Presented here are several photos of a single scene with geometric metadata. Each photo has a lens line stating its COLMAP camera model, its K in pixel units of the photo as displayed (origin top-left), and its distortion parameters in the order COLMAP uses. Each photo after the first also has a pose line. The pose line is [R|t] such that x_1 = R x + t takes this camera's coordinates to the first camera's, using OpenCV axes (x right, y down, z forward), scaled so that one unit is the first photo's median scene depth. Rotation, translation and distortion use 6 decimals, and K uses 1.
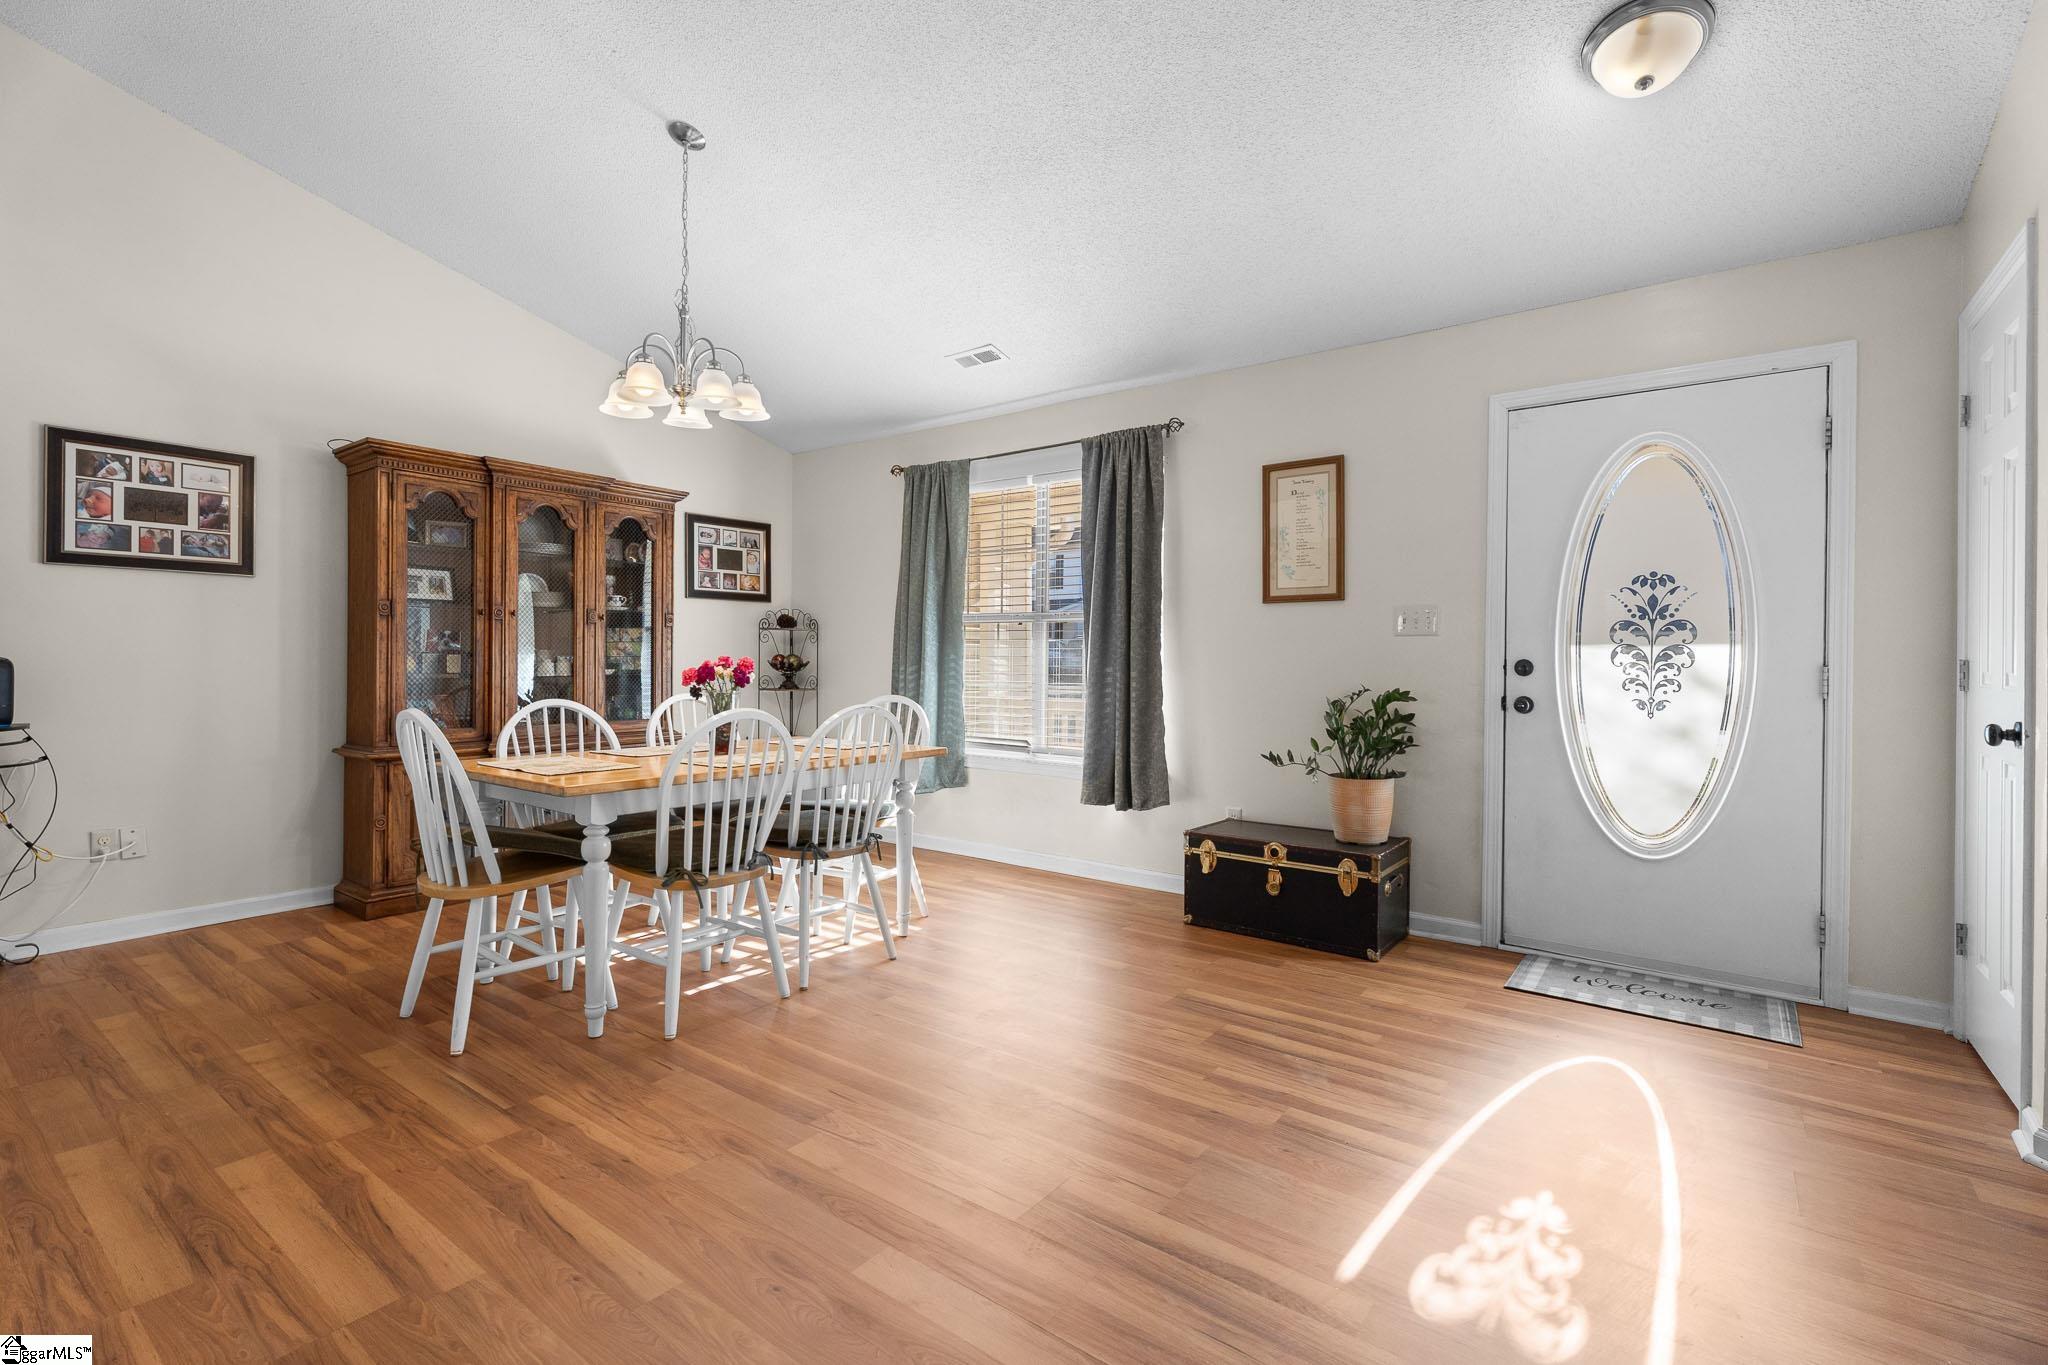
lens RADIAL K [[934.7, 0, 1019.2], [0, 934.7, 668.0], [0, 0, 1]] dist [-0.005530, -0.000241]
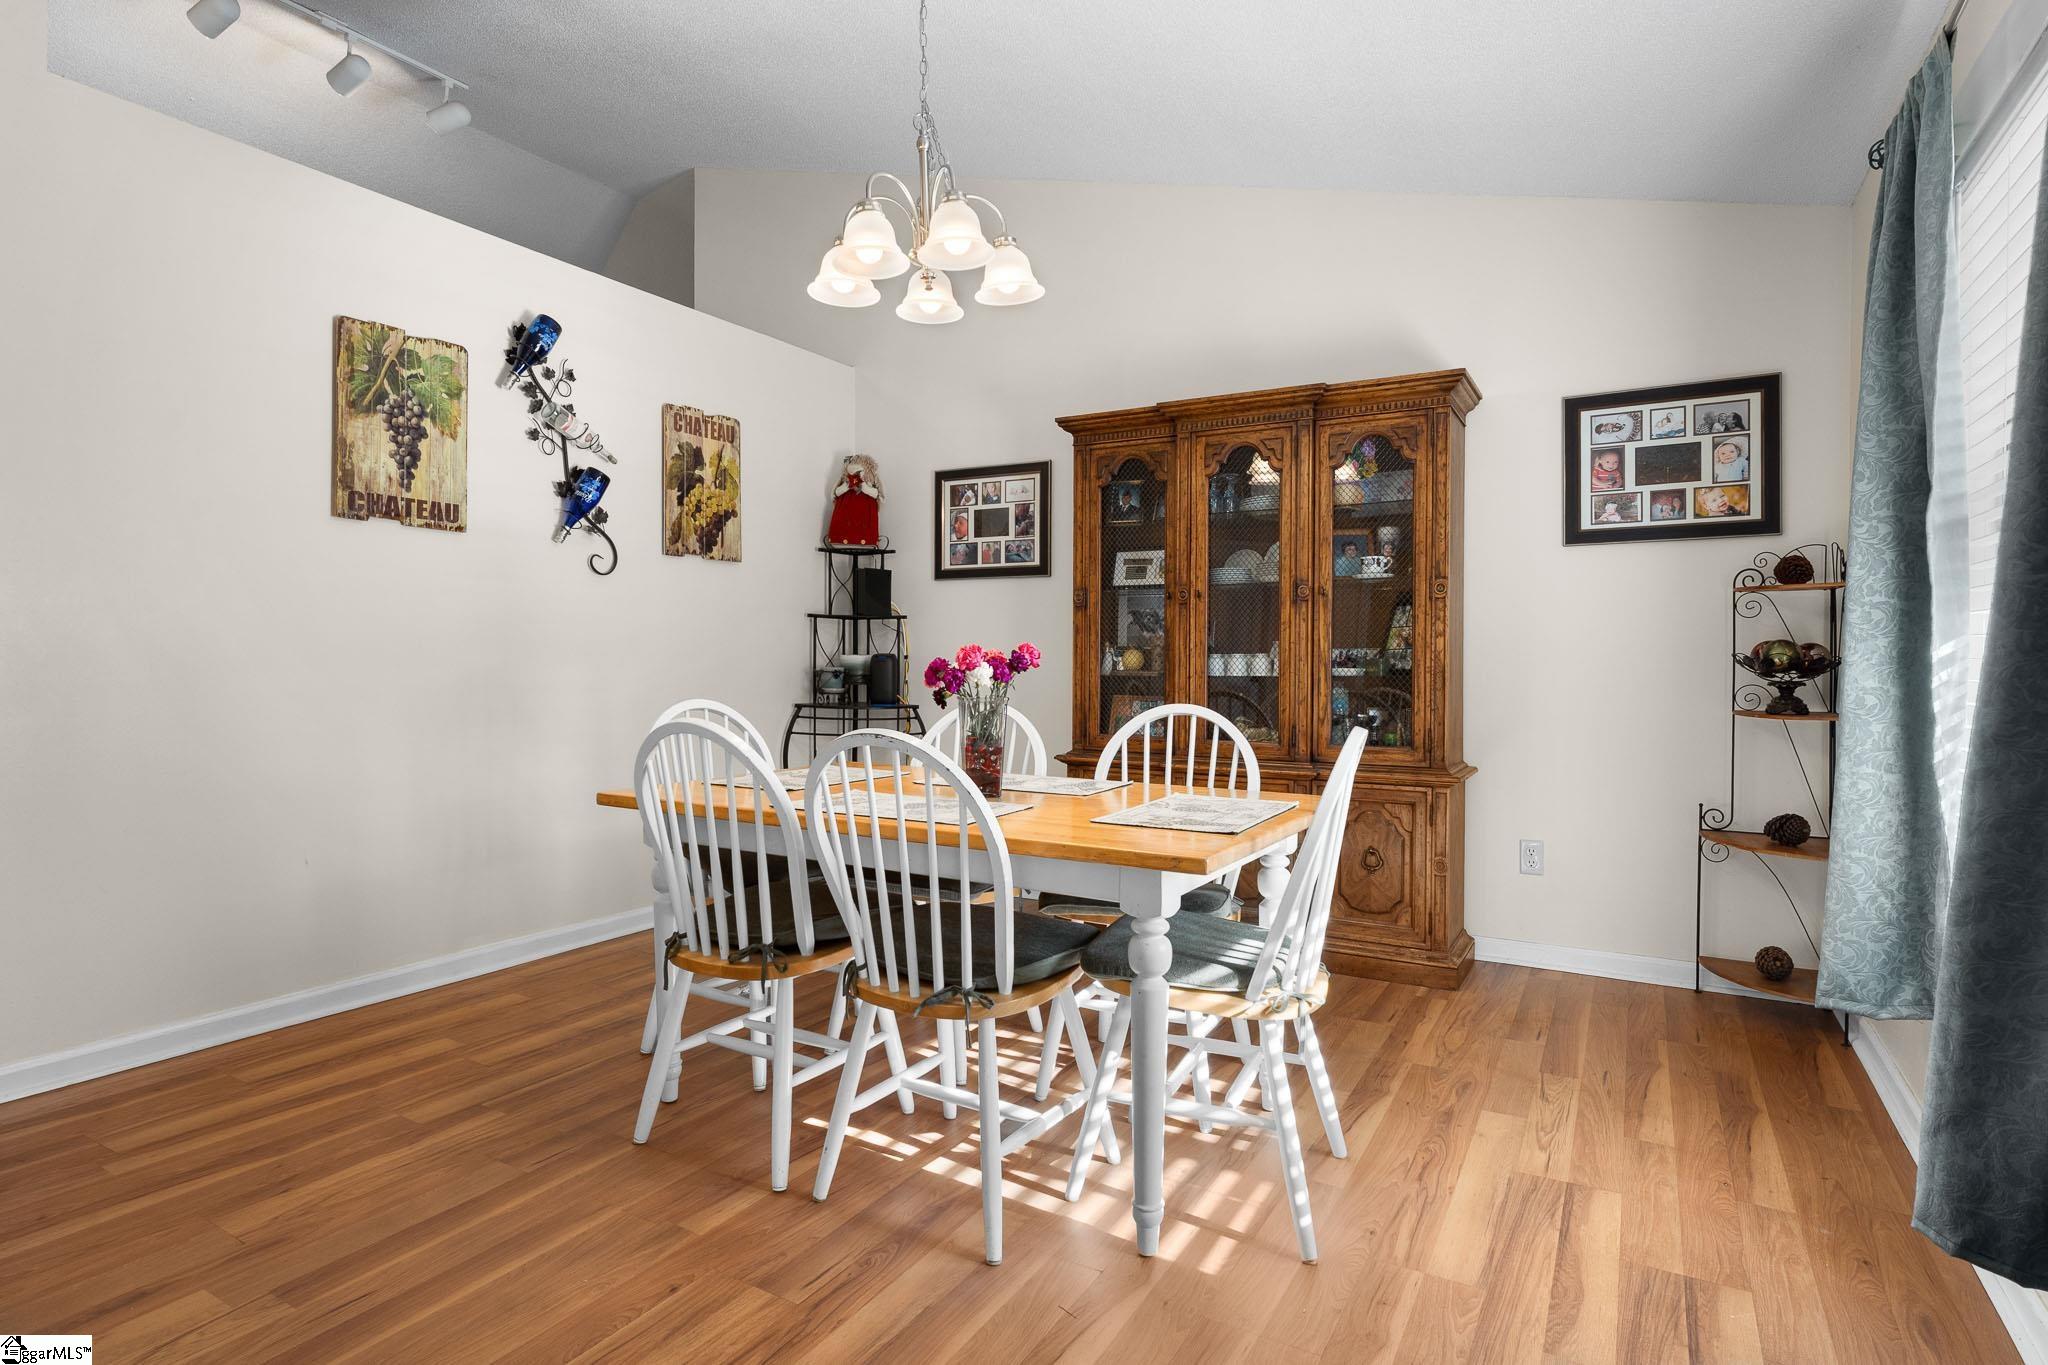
lens RADIAL K [[1061.3, 0, 1016.0], [0, 1061.3, 675.4], [0, 0, 1]] dist [-0.018644, -0.000328]
pose [[0.107178, 0.010524, -0.994184, 0.360158], [-0.009363, 0.999910, 0.009575, 0.001818], [0.994196, 0.008282, 0.107267, 0.847994]]
